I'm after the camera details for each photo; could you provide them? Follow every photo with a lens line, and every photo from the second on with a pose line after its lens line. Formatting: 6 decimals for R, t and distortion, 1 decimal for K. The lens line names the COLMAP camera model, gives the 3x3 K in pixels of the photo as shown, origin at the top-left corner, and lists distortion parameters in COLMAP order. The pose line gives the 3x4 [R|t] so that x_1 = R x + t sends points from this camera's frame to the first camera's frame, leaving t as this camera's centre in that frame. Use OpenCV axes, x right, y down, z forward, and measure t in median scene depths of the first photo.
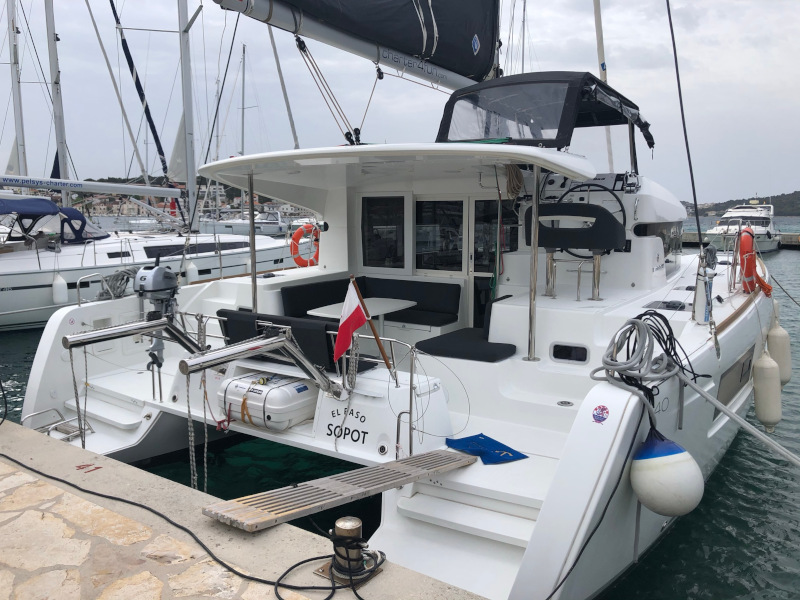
lens RADIAL K [[665.8, 0, 398.8], [0, 665.8, 302.7], [0, 0, 1]] dist [-0.014447, 0.017598]
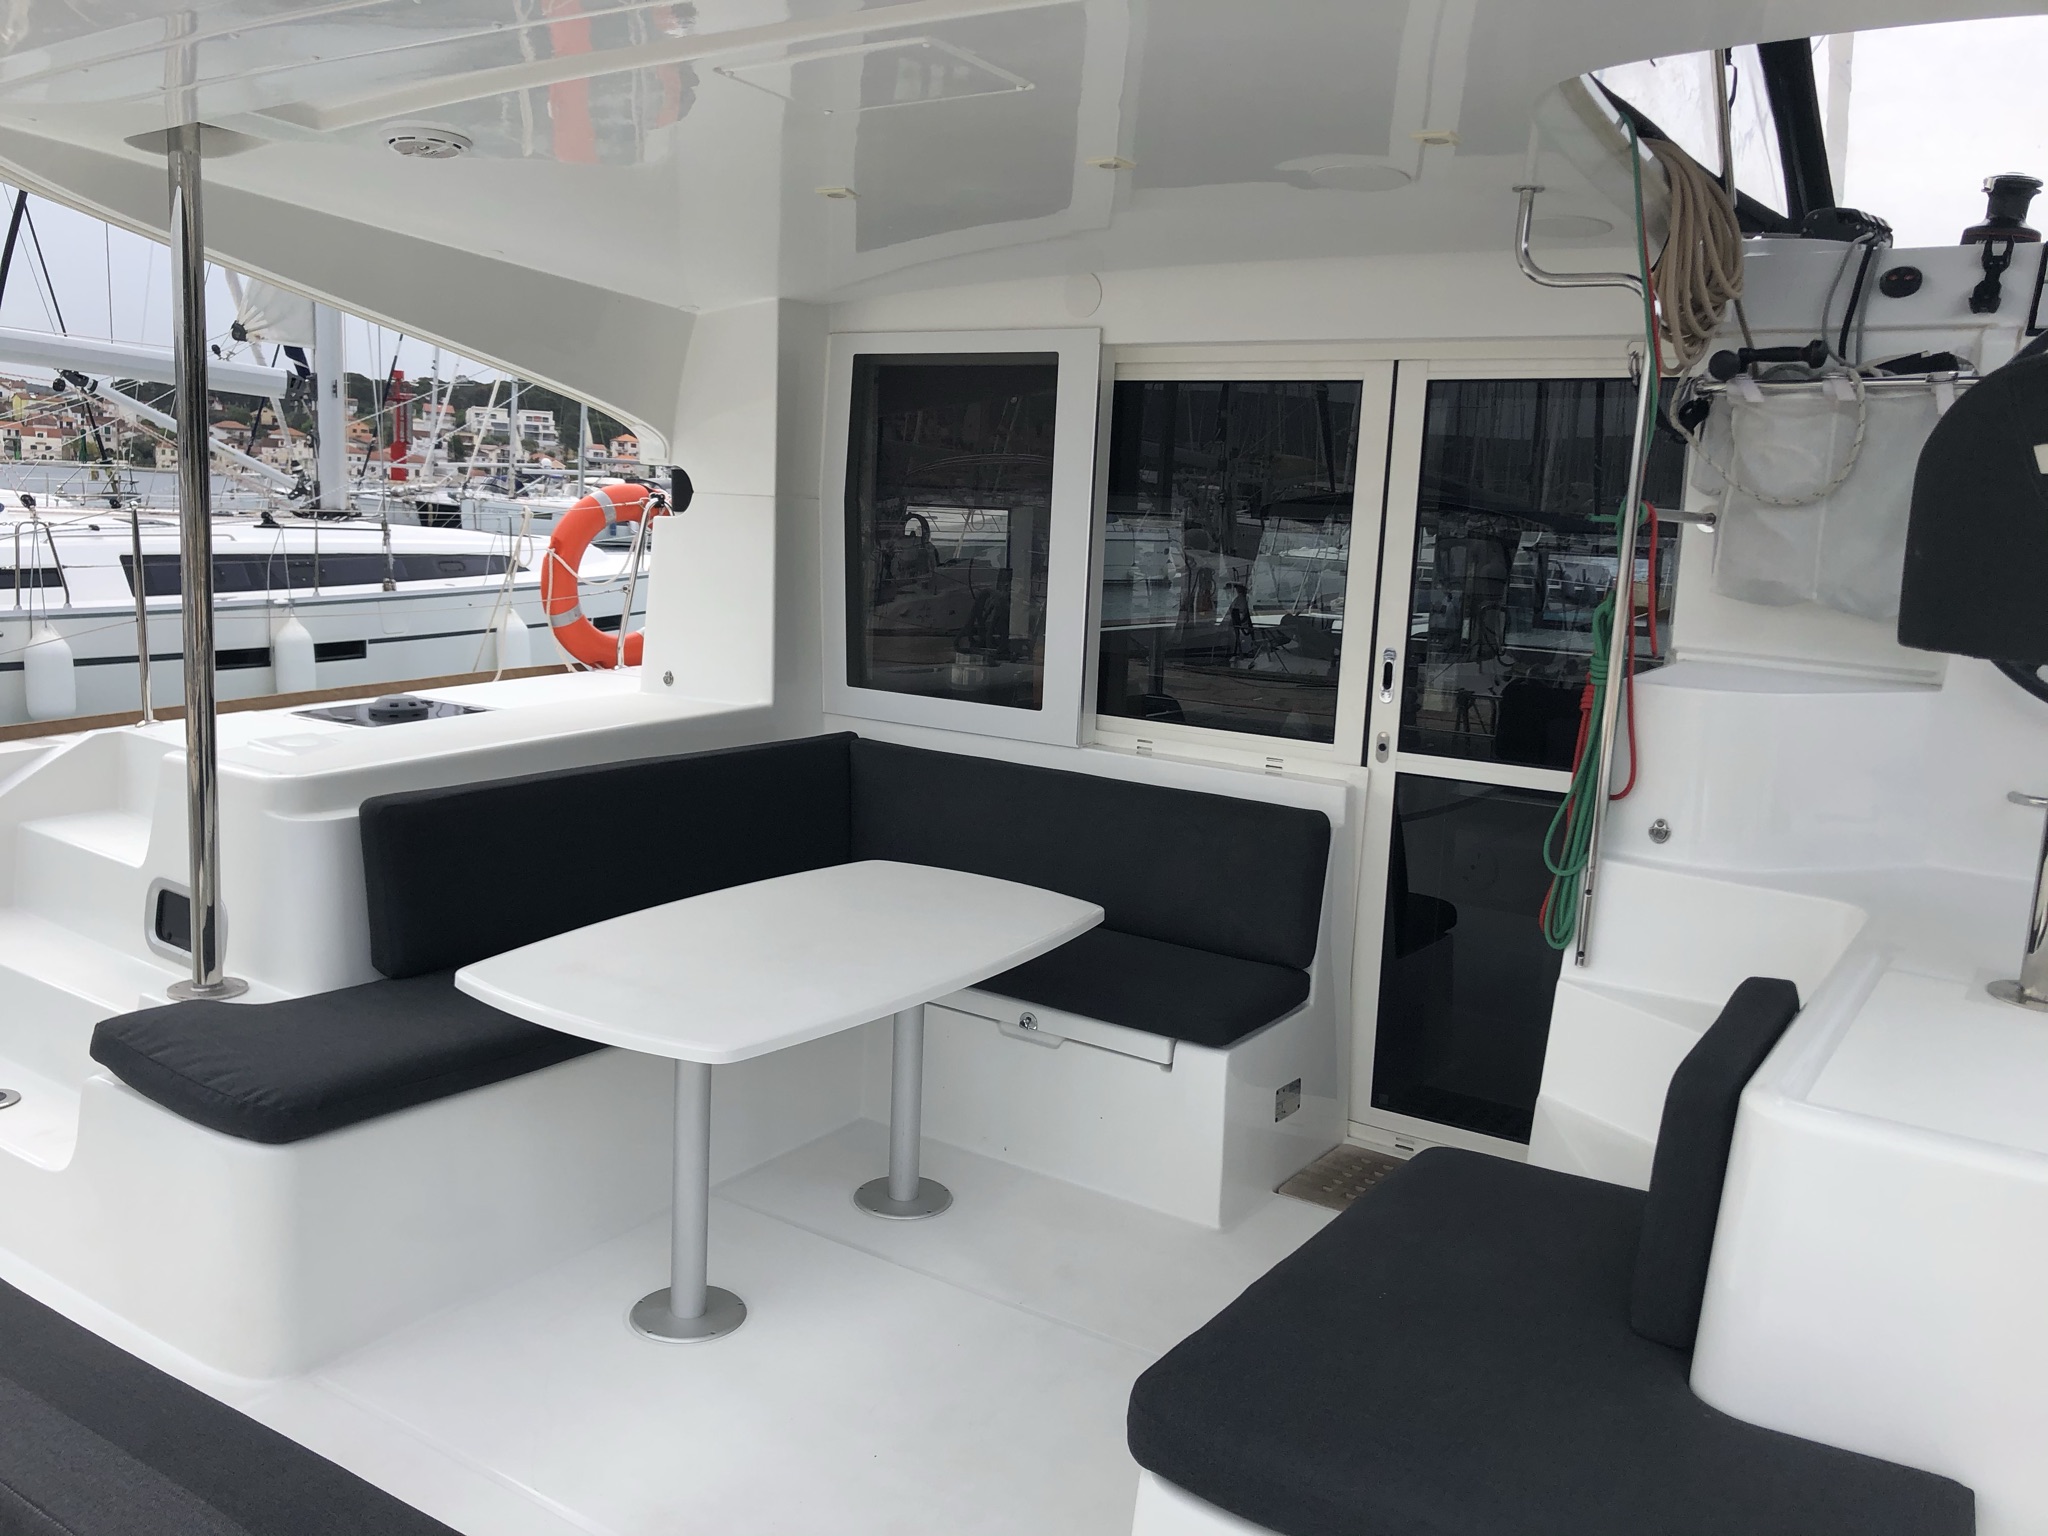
lens RADIAL K [[1704.4, 0, 1024.6], [0, 1704.4, 766.5], [0, 0, 1]] dist [-0.014447, 0.017598]
pose [[0.998823, 0.046399, 0.014108, -0.003424], [-0.046631, 0.998775, 0.016538, -0.041953], [-0.013323, -0.017177, 0.999764, 0.470010]]
